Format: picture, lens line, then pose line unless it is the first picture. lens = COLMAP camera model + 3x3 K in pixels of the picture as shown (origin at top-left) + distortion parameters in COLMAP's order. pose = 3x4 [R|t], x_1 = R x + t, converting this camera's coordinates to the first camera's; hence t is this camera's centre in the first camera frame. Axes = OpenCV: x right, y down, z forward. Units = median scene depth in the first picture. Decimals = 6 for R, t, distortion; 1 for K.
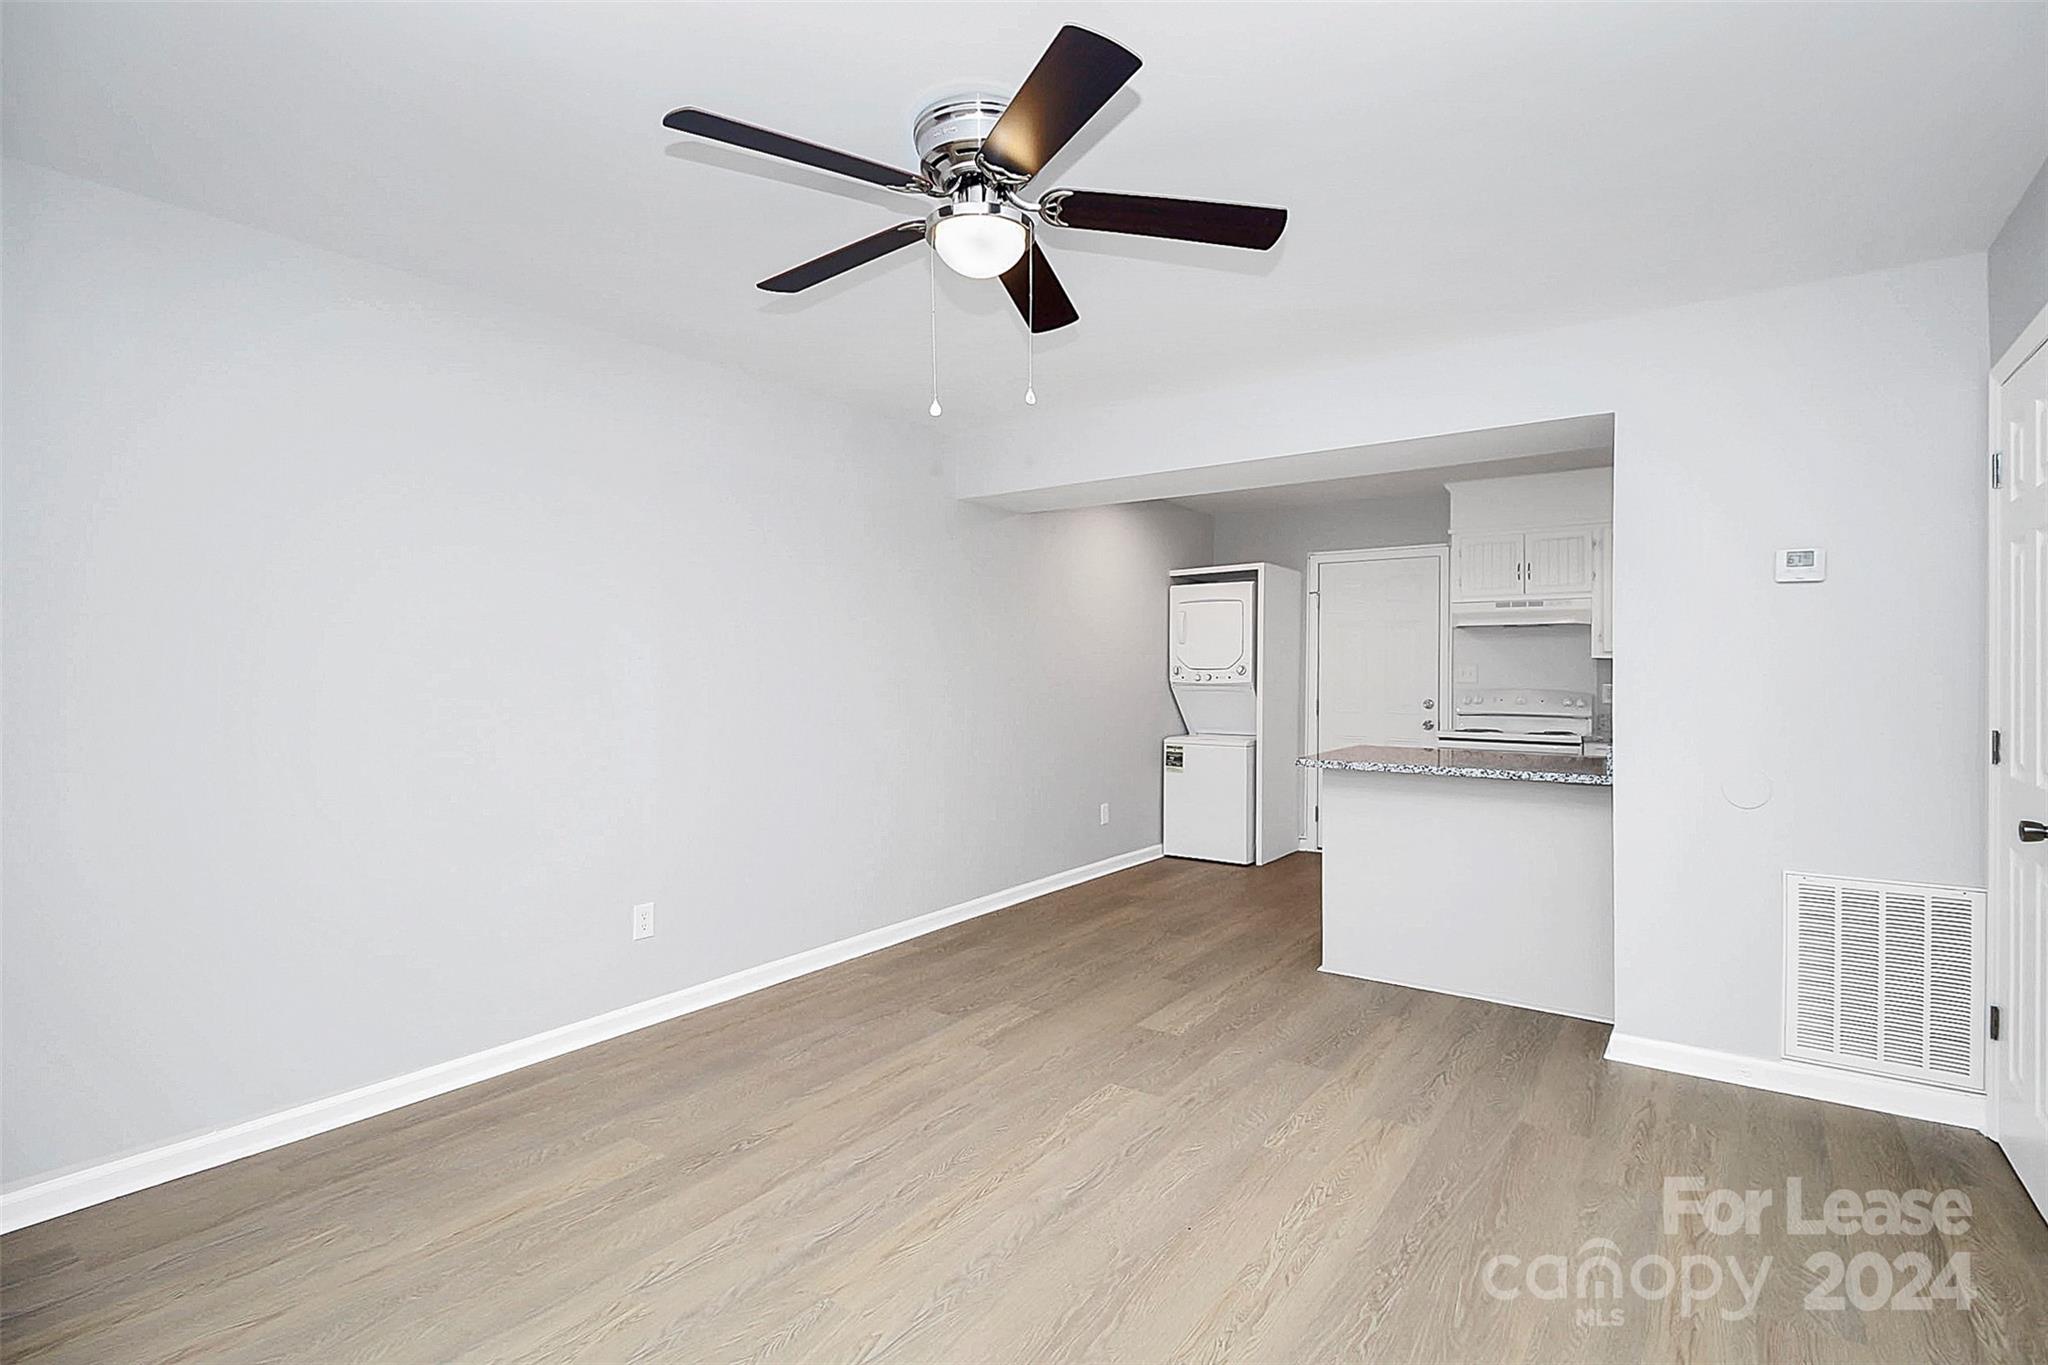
lens RADIAL K [[962.1, 0, 1017.4], [0, 962.1, 673.2], [0, 0, 1]] dist [0.003465, -0.013108]
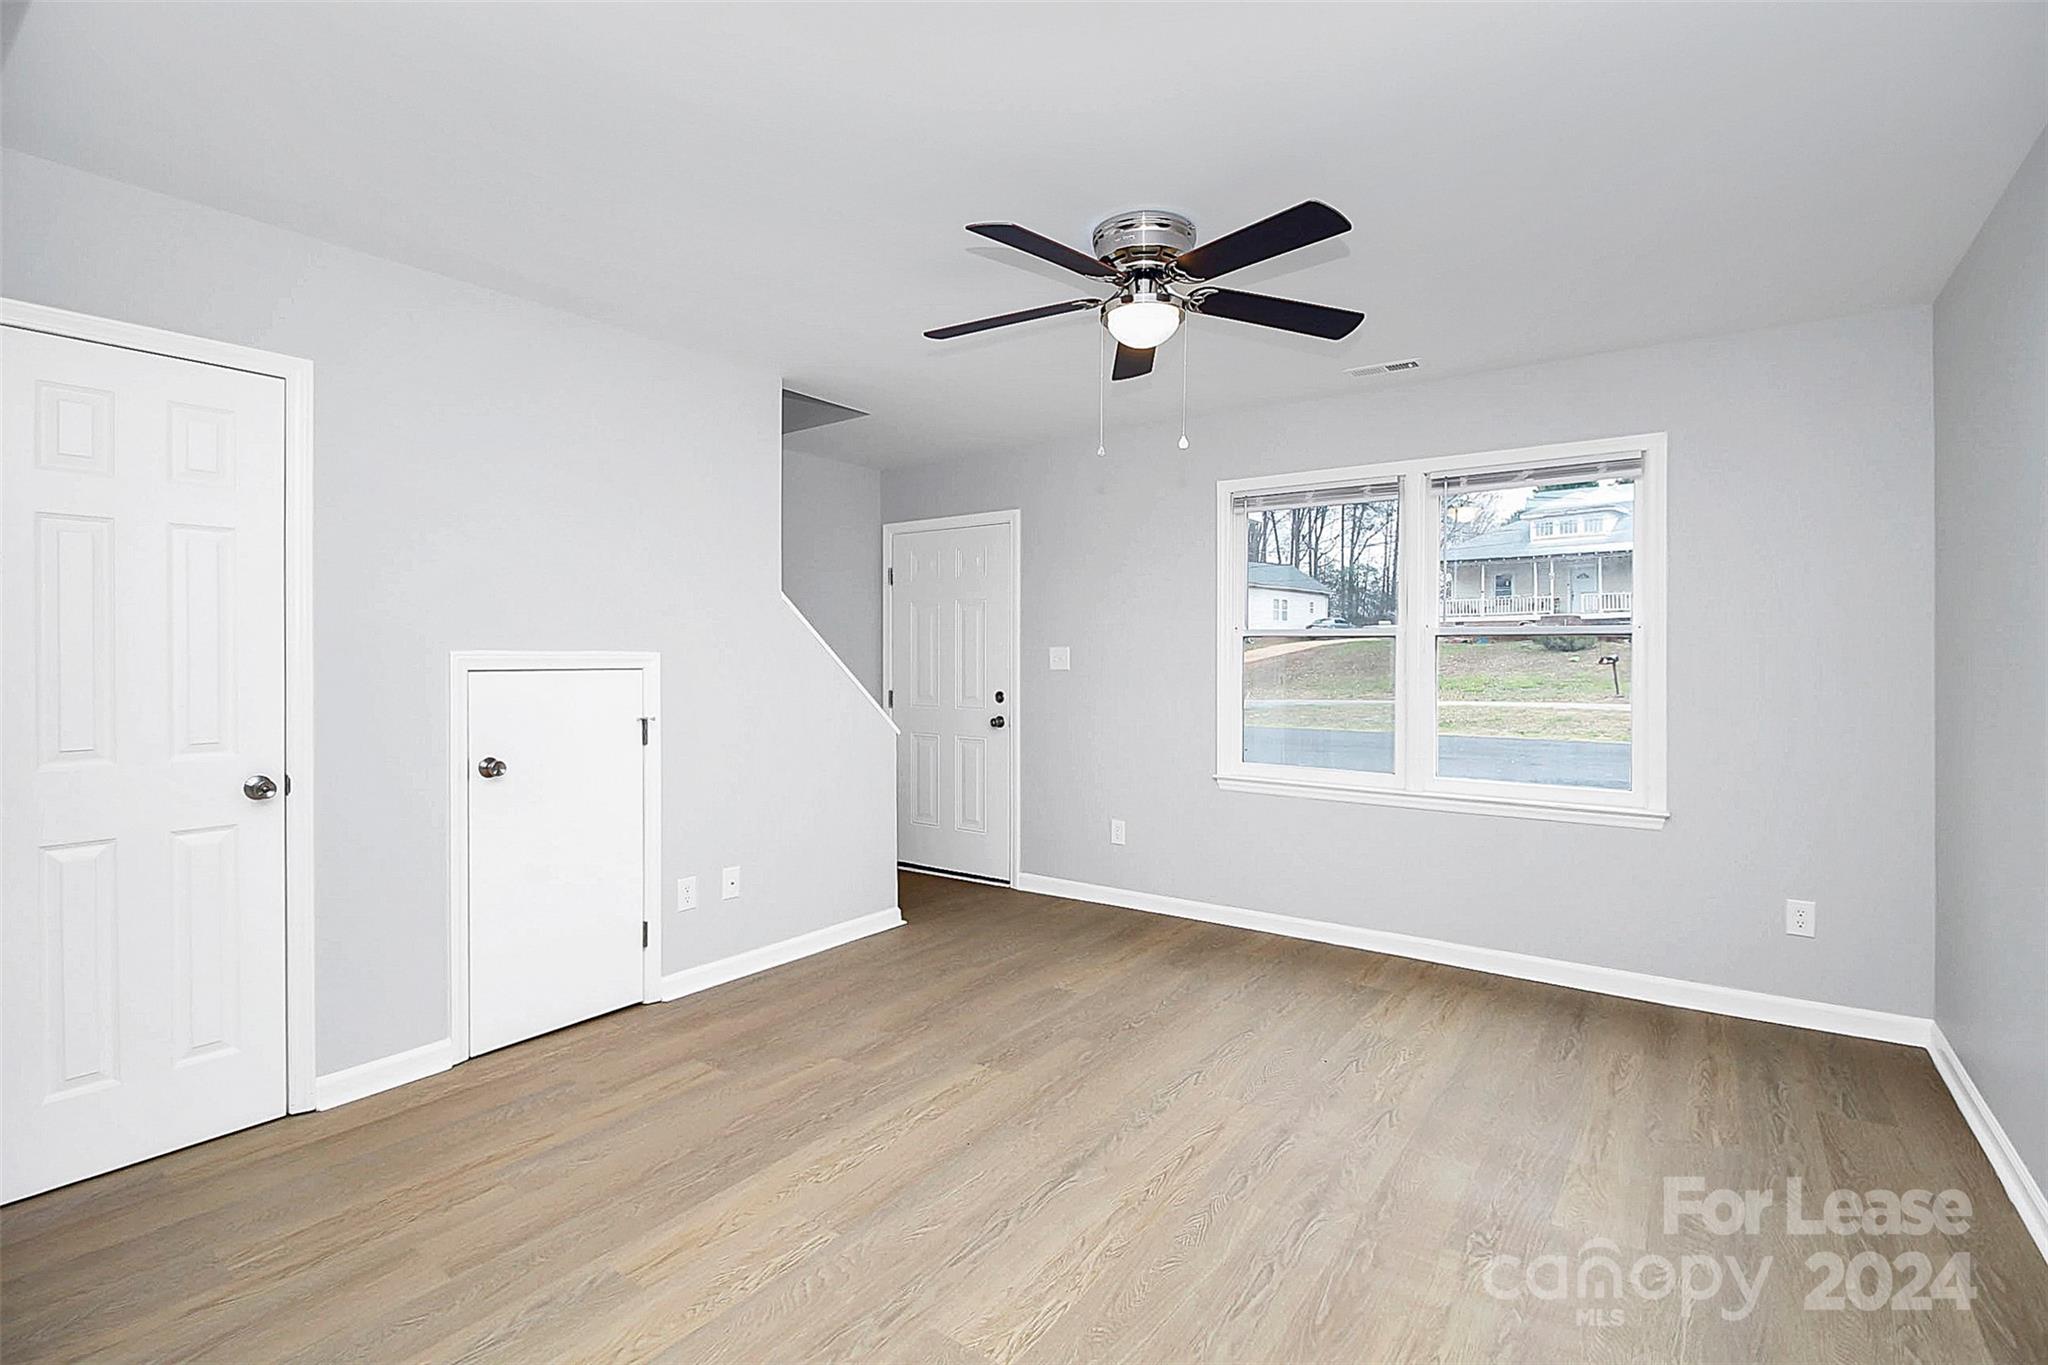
lens RADIAL K [[962.1, 0, 1019.6], [0, 962.1, 654.9], [0, 0, 1]] dist [0.003465, -0.013108]
pose [[-0.999972, 0.001220, -0.007317, 0.047416], [0.001256, 0.999987, -0.004923, 0.001827], [0.007311, -0.004932, -0.999961, 0.806551]]
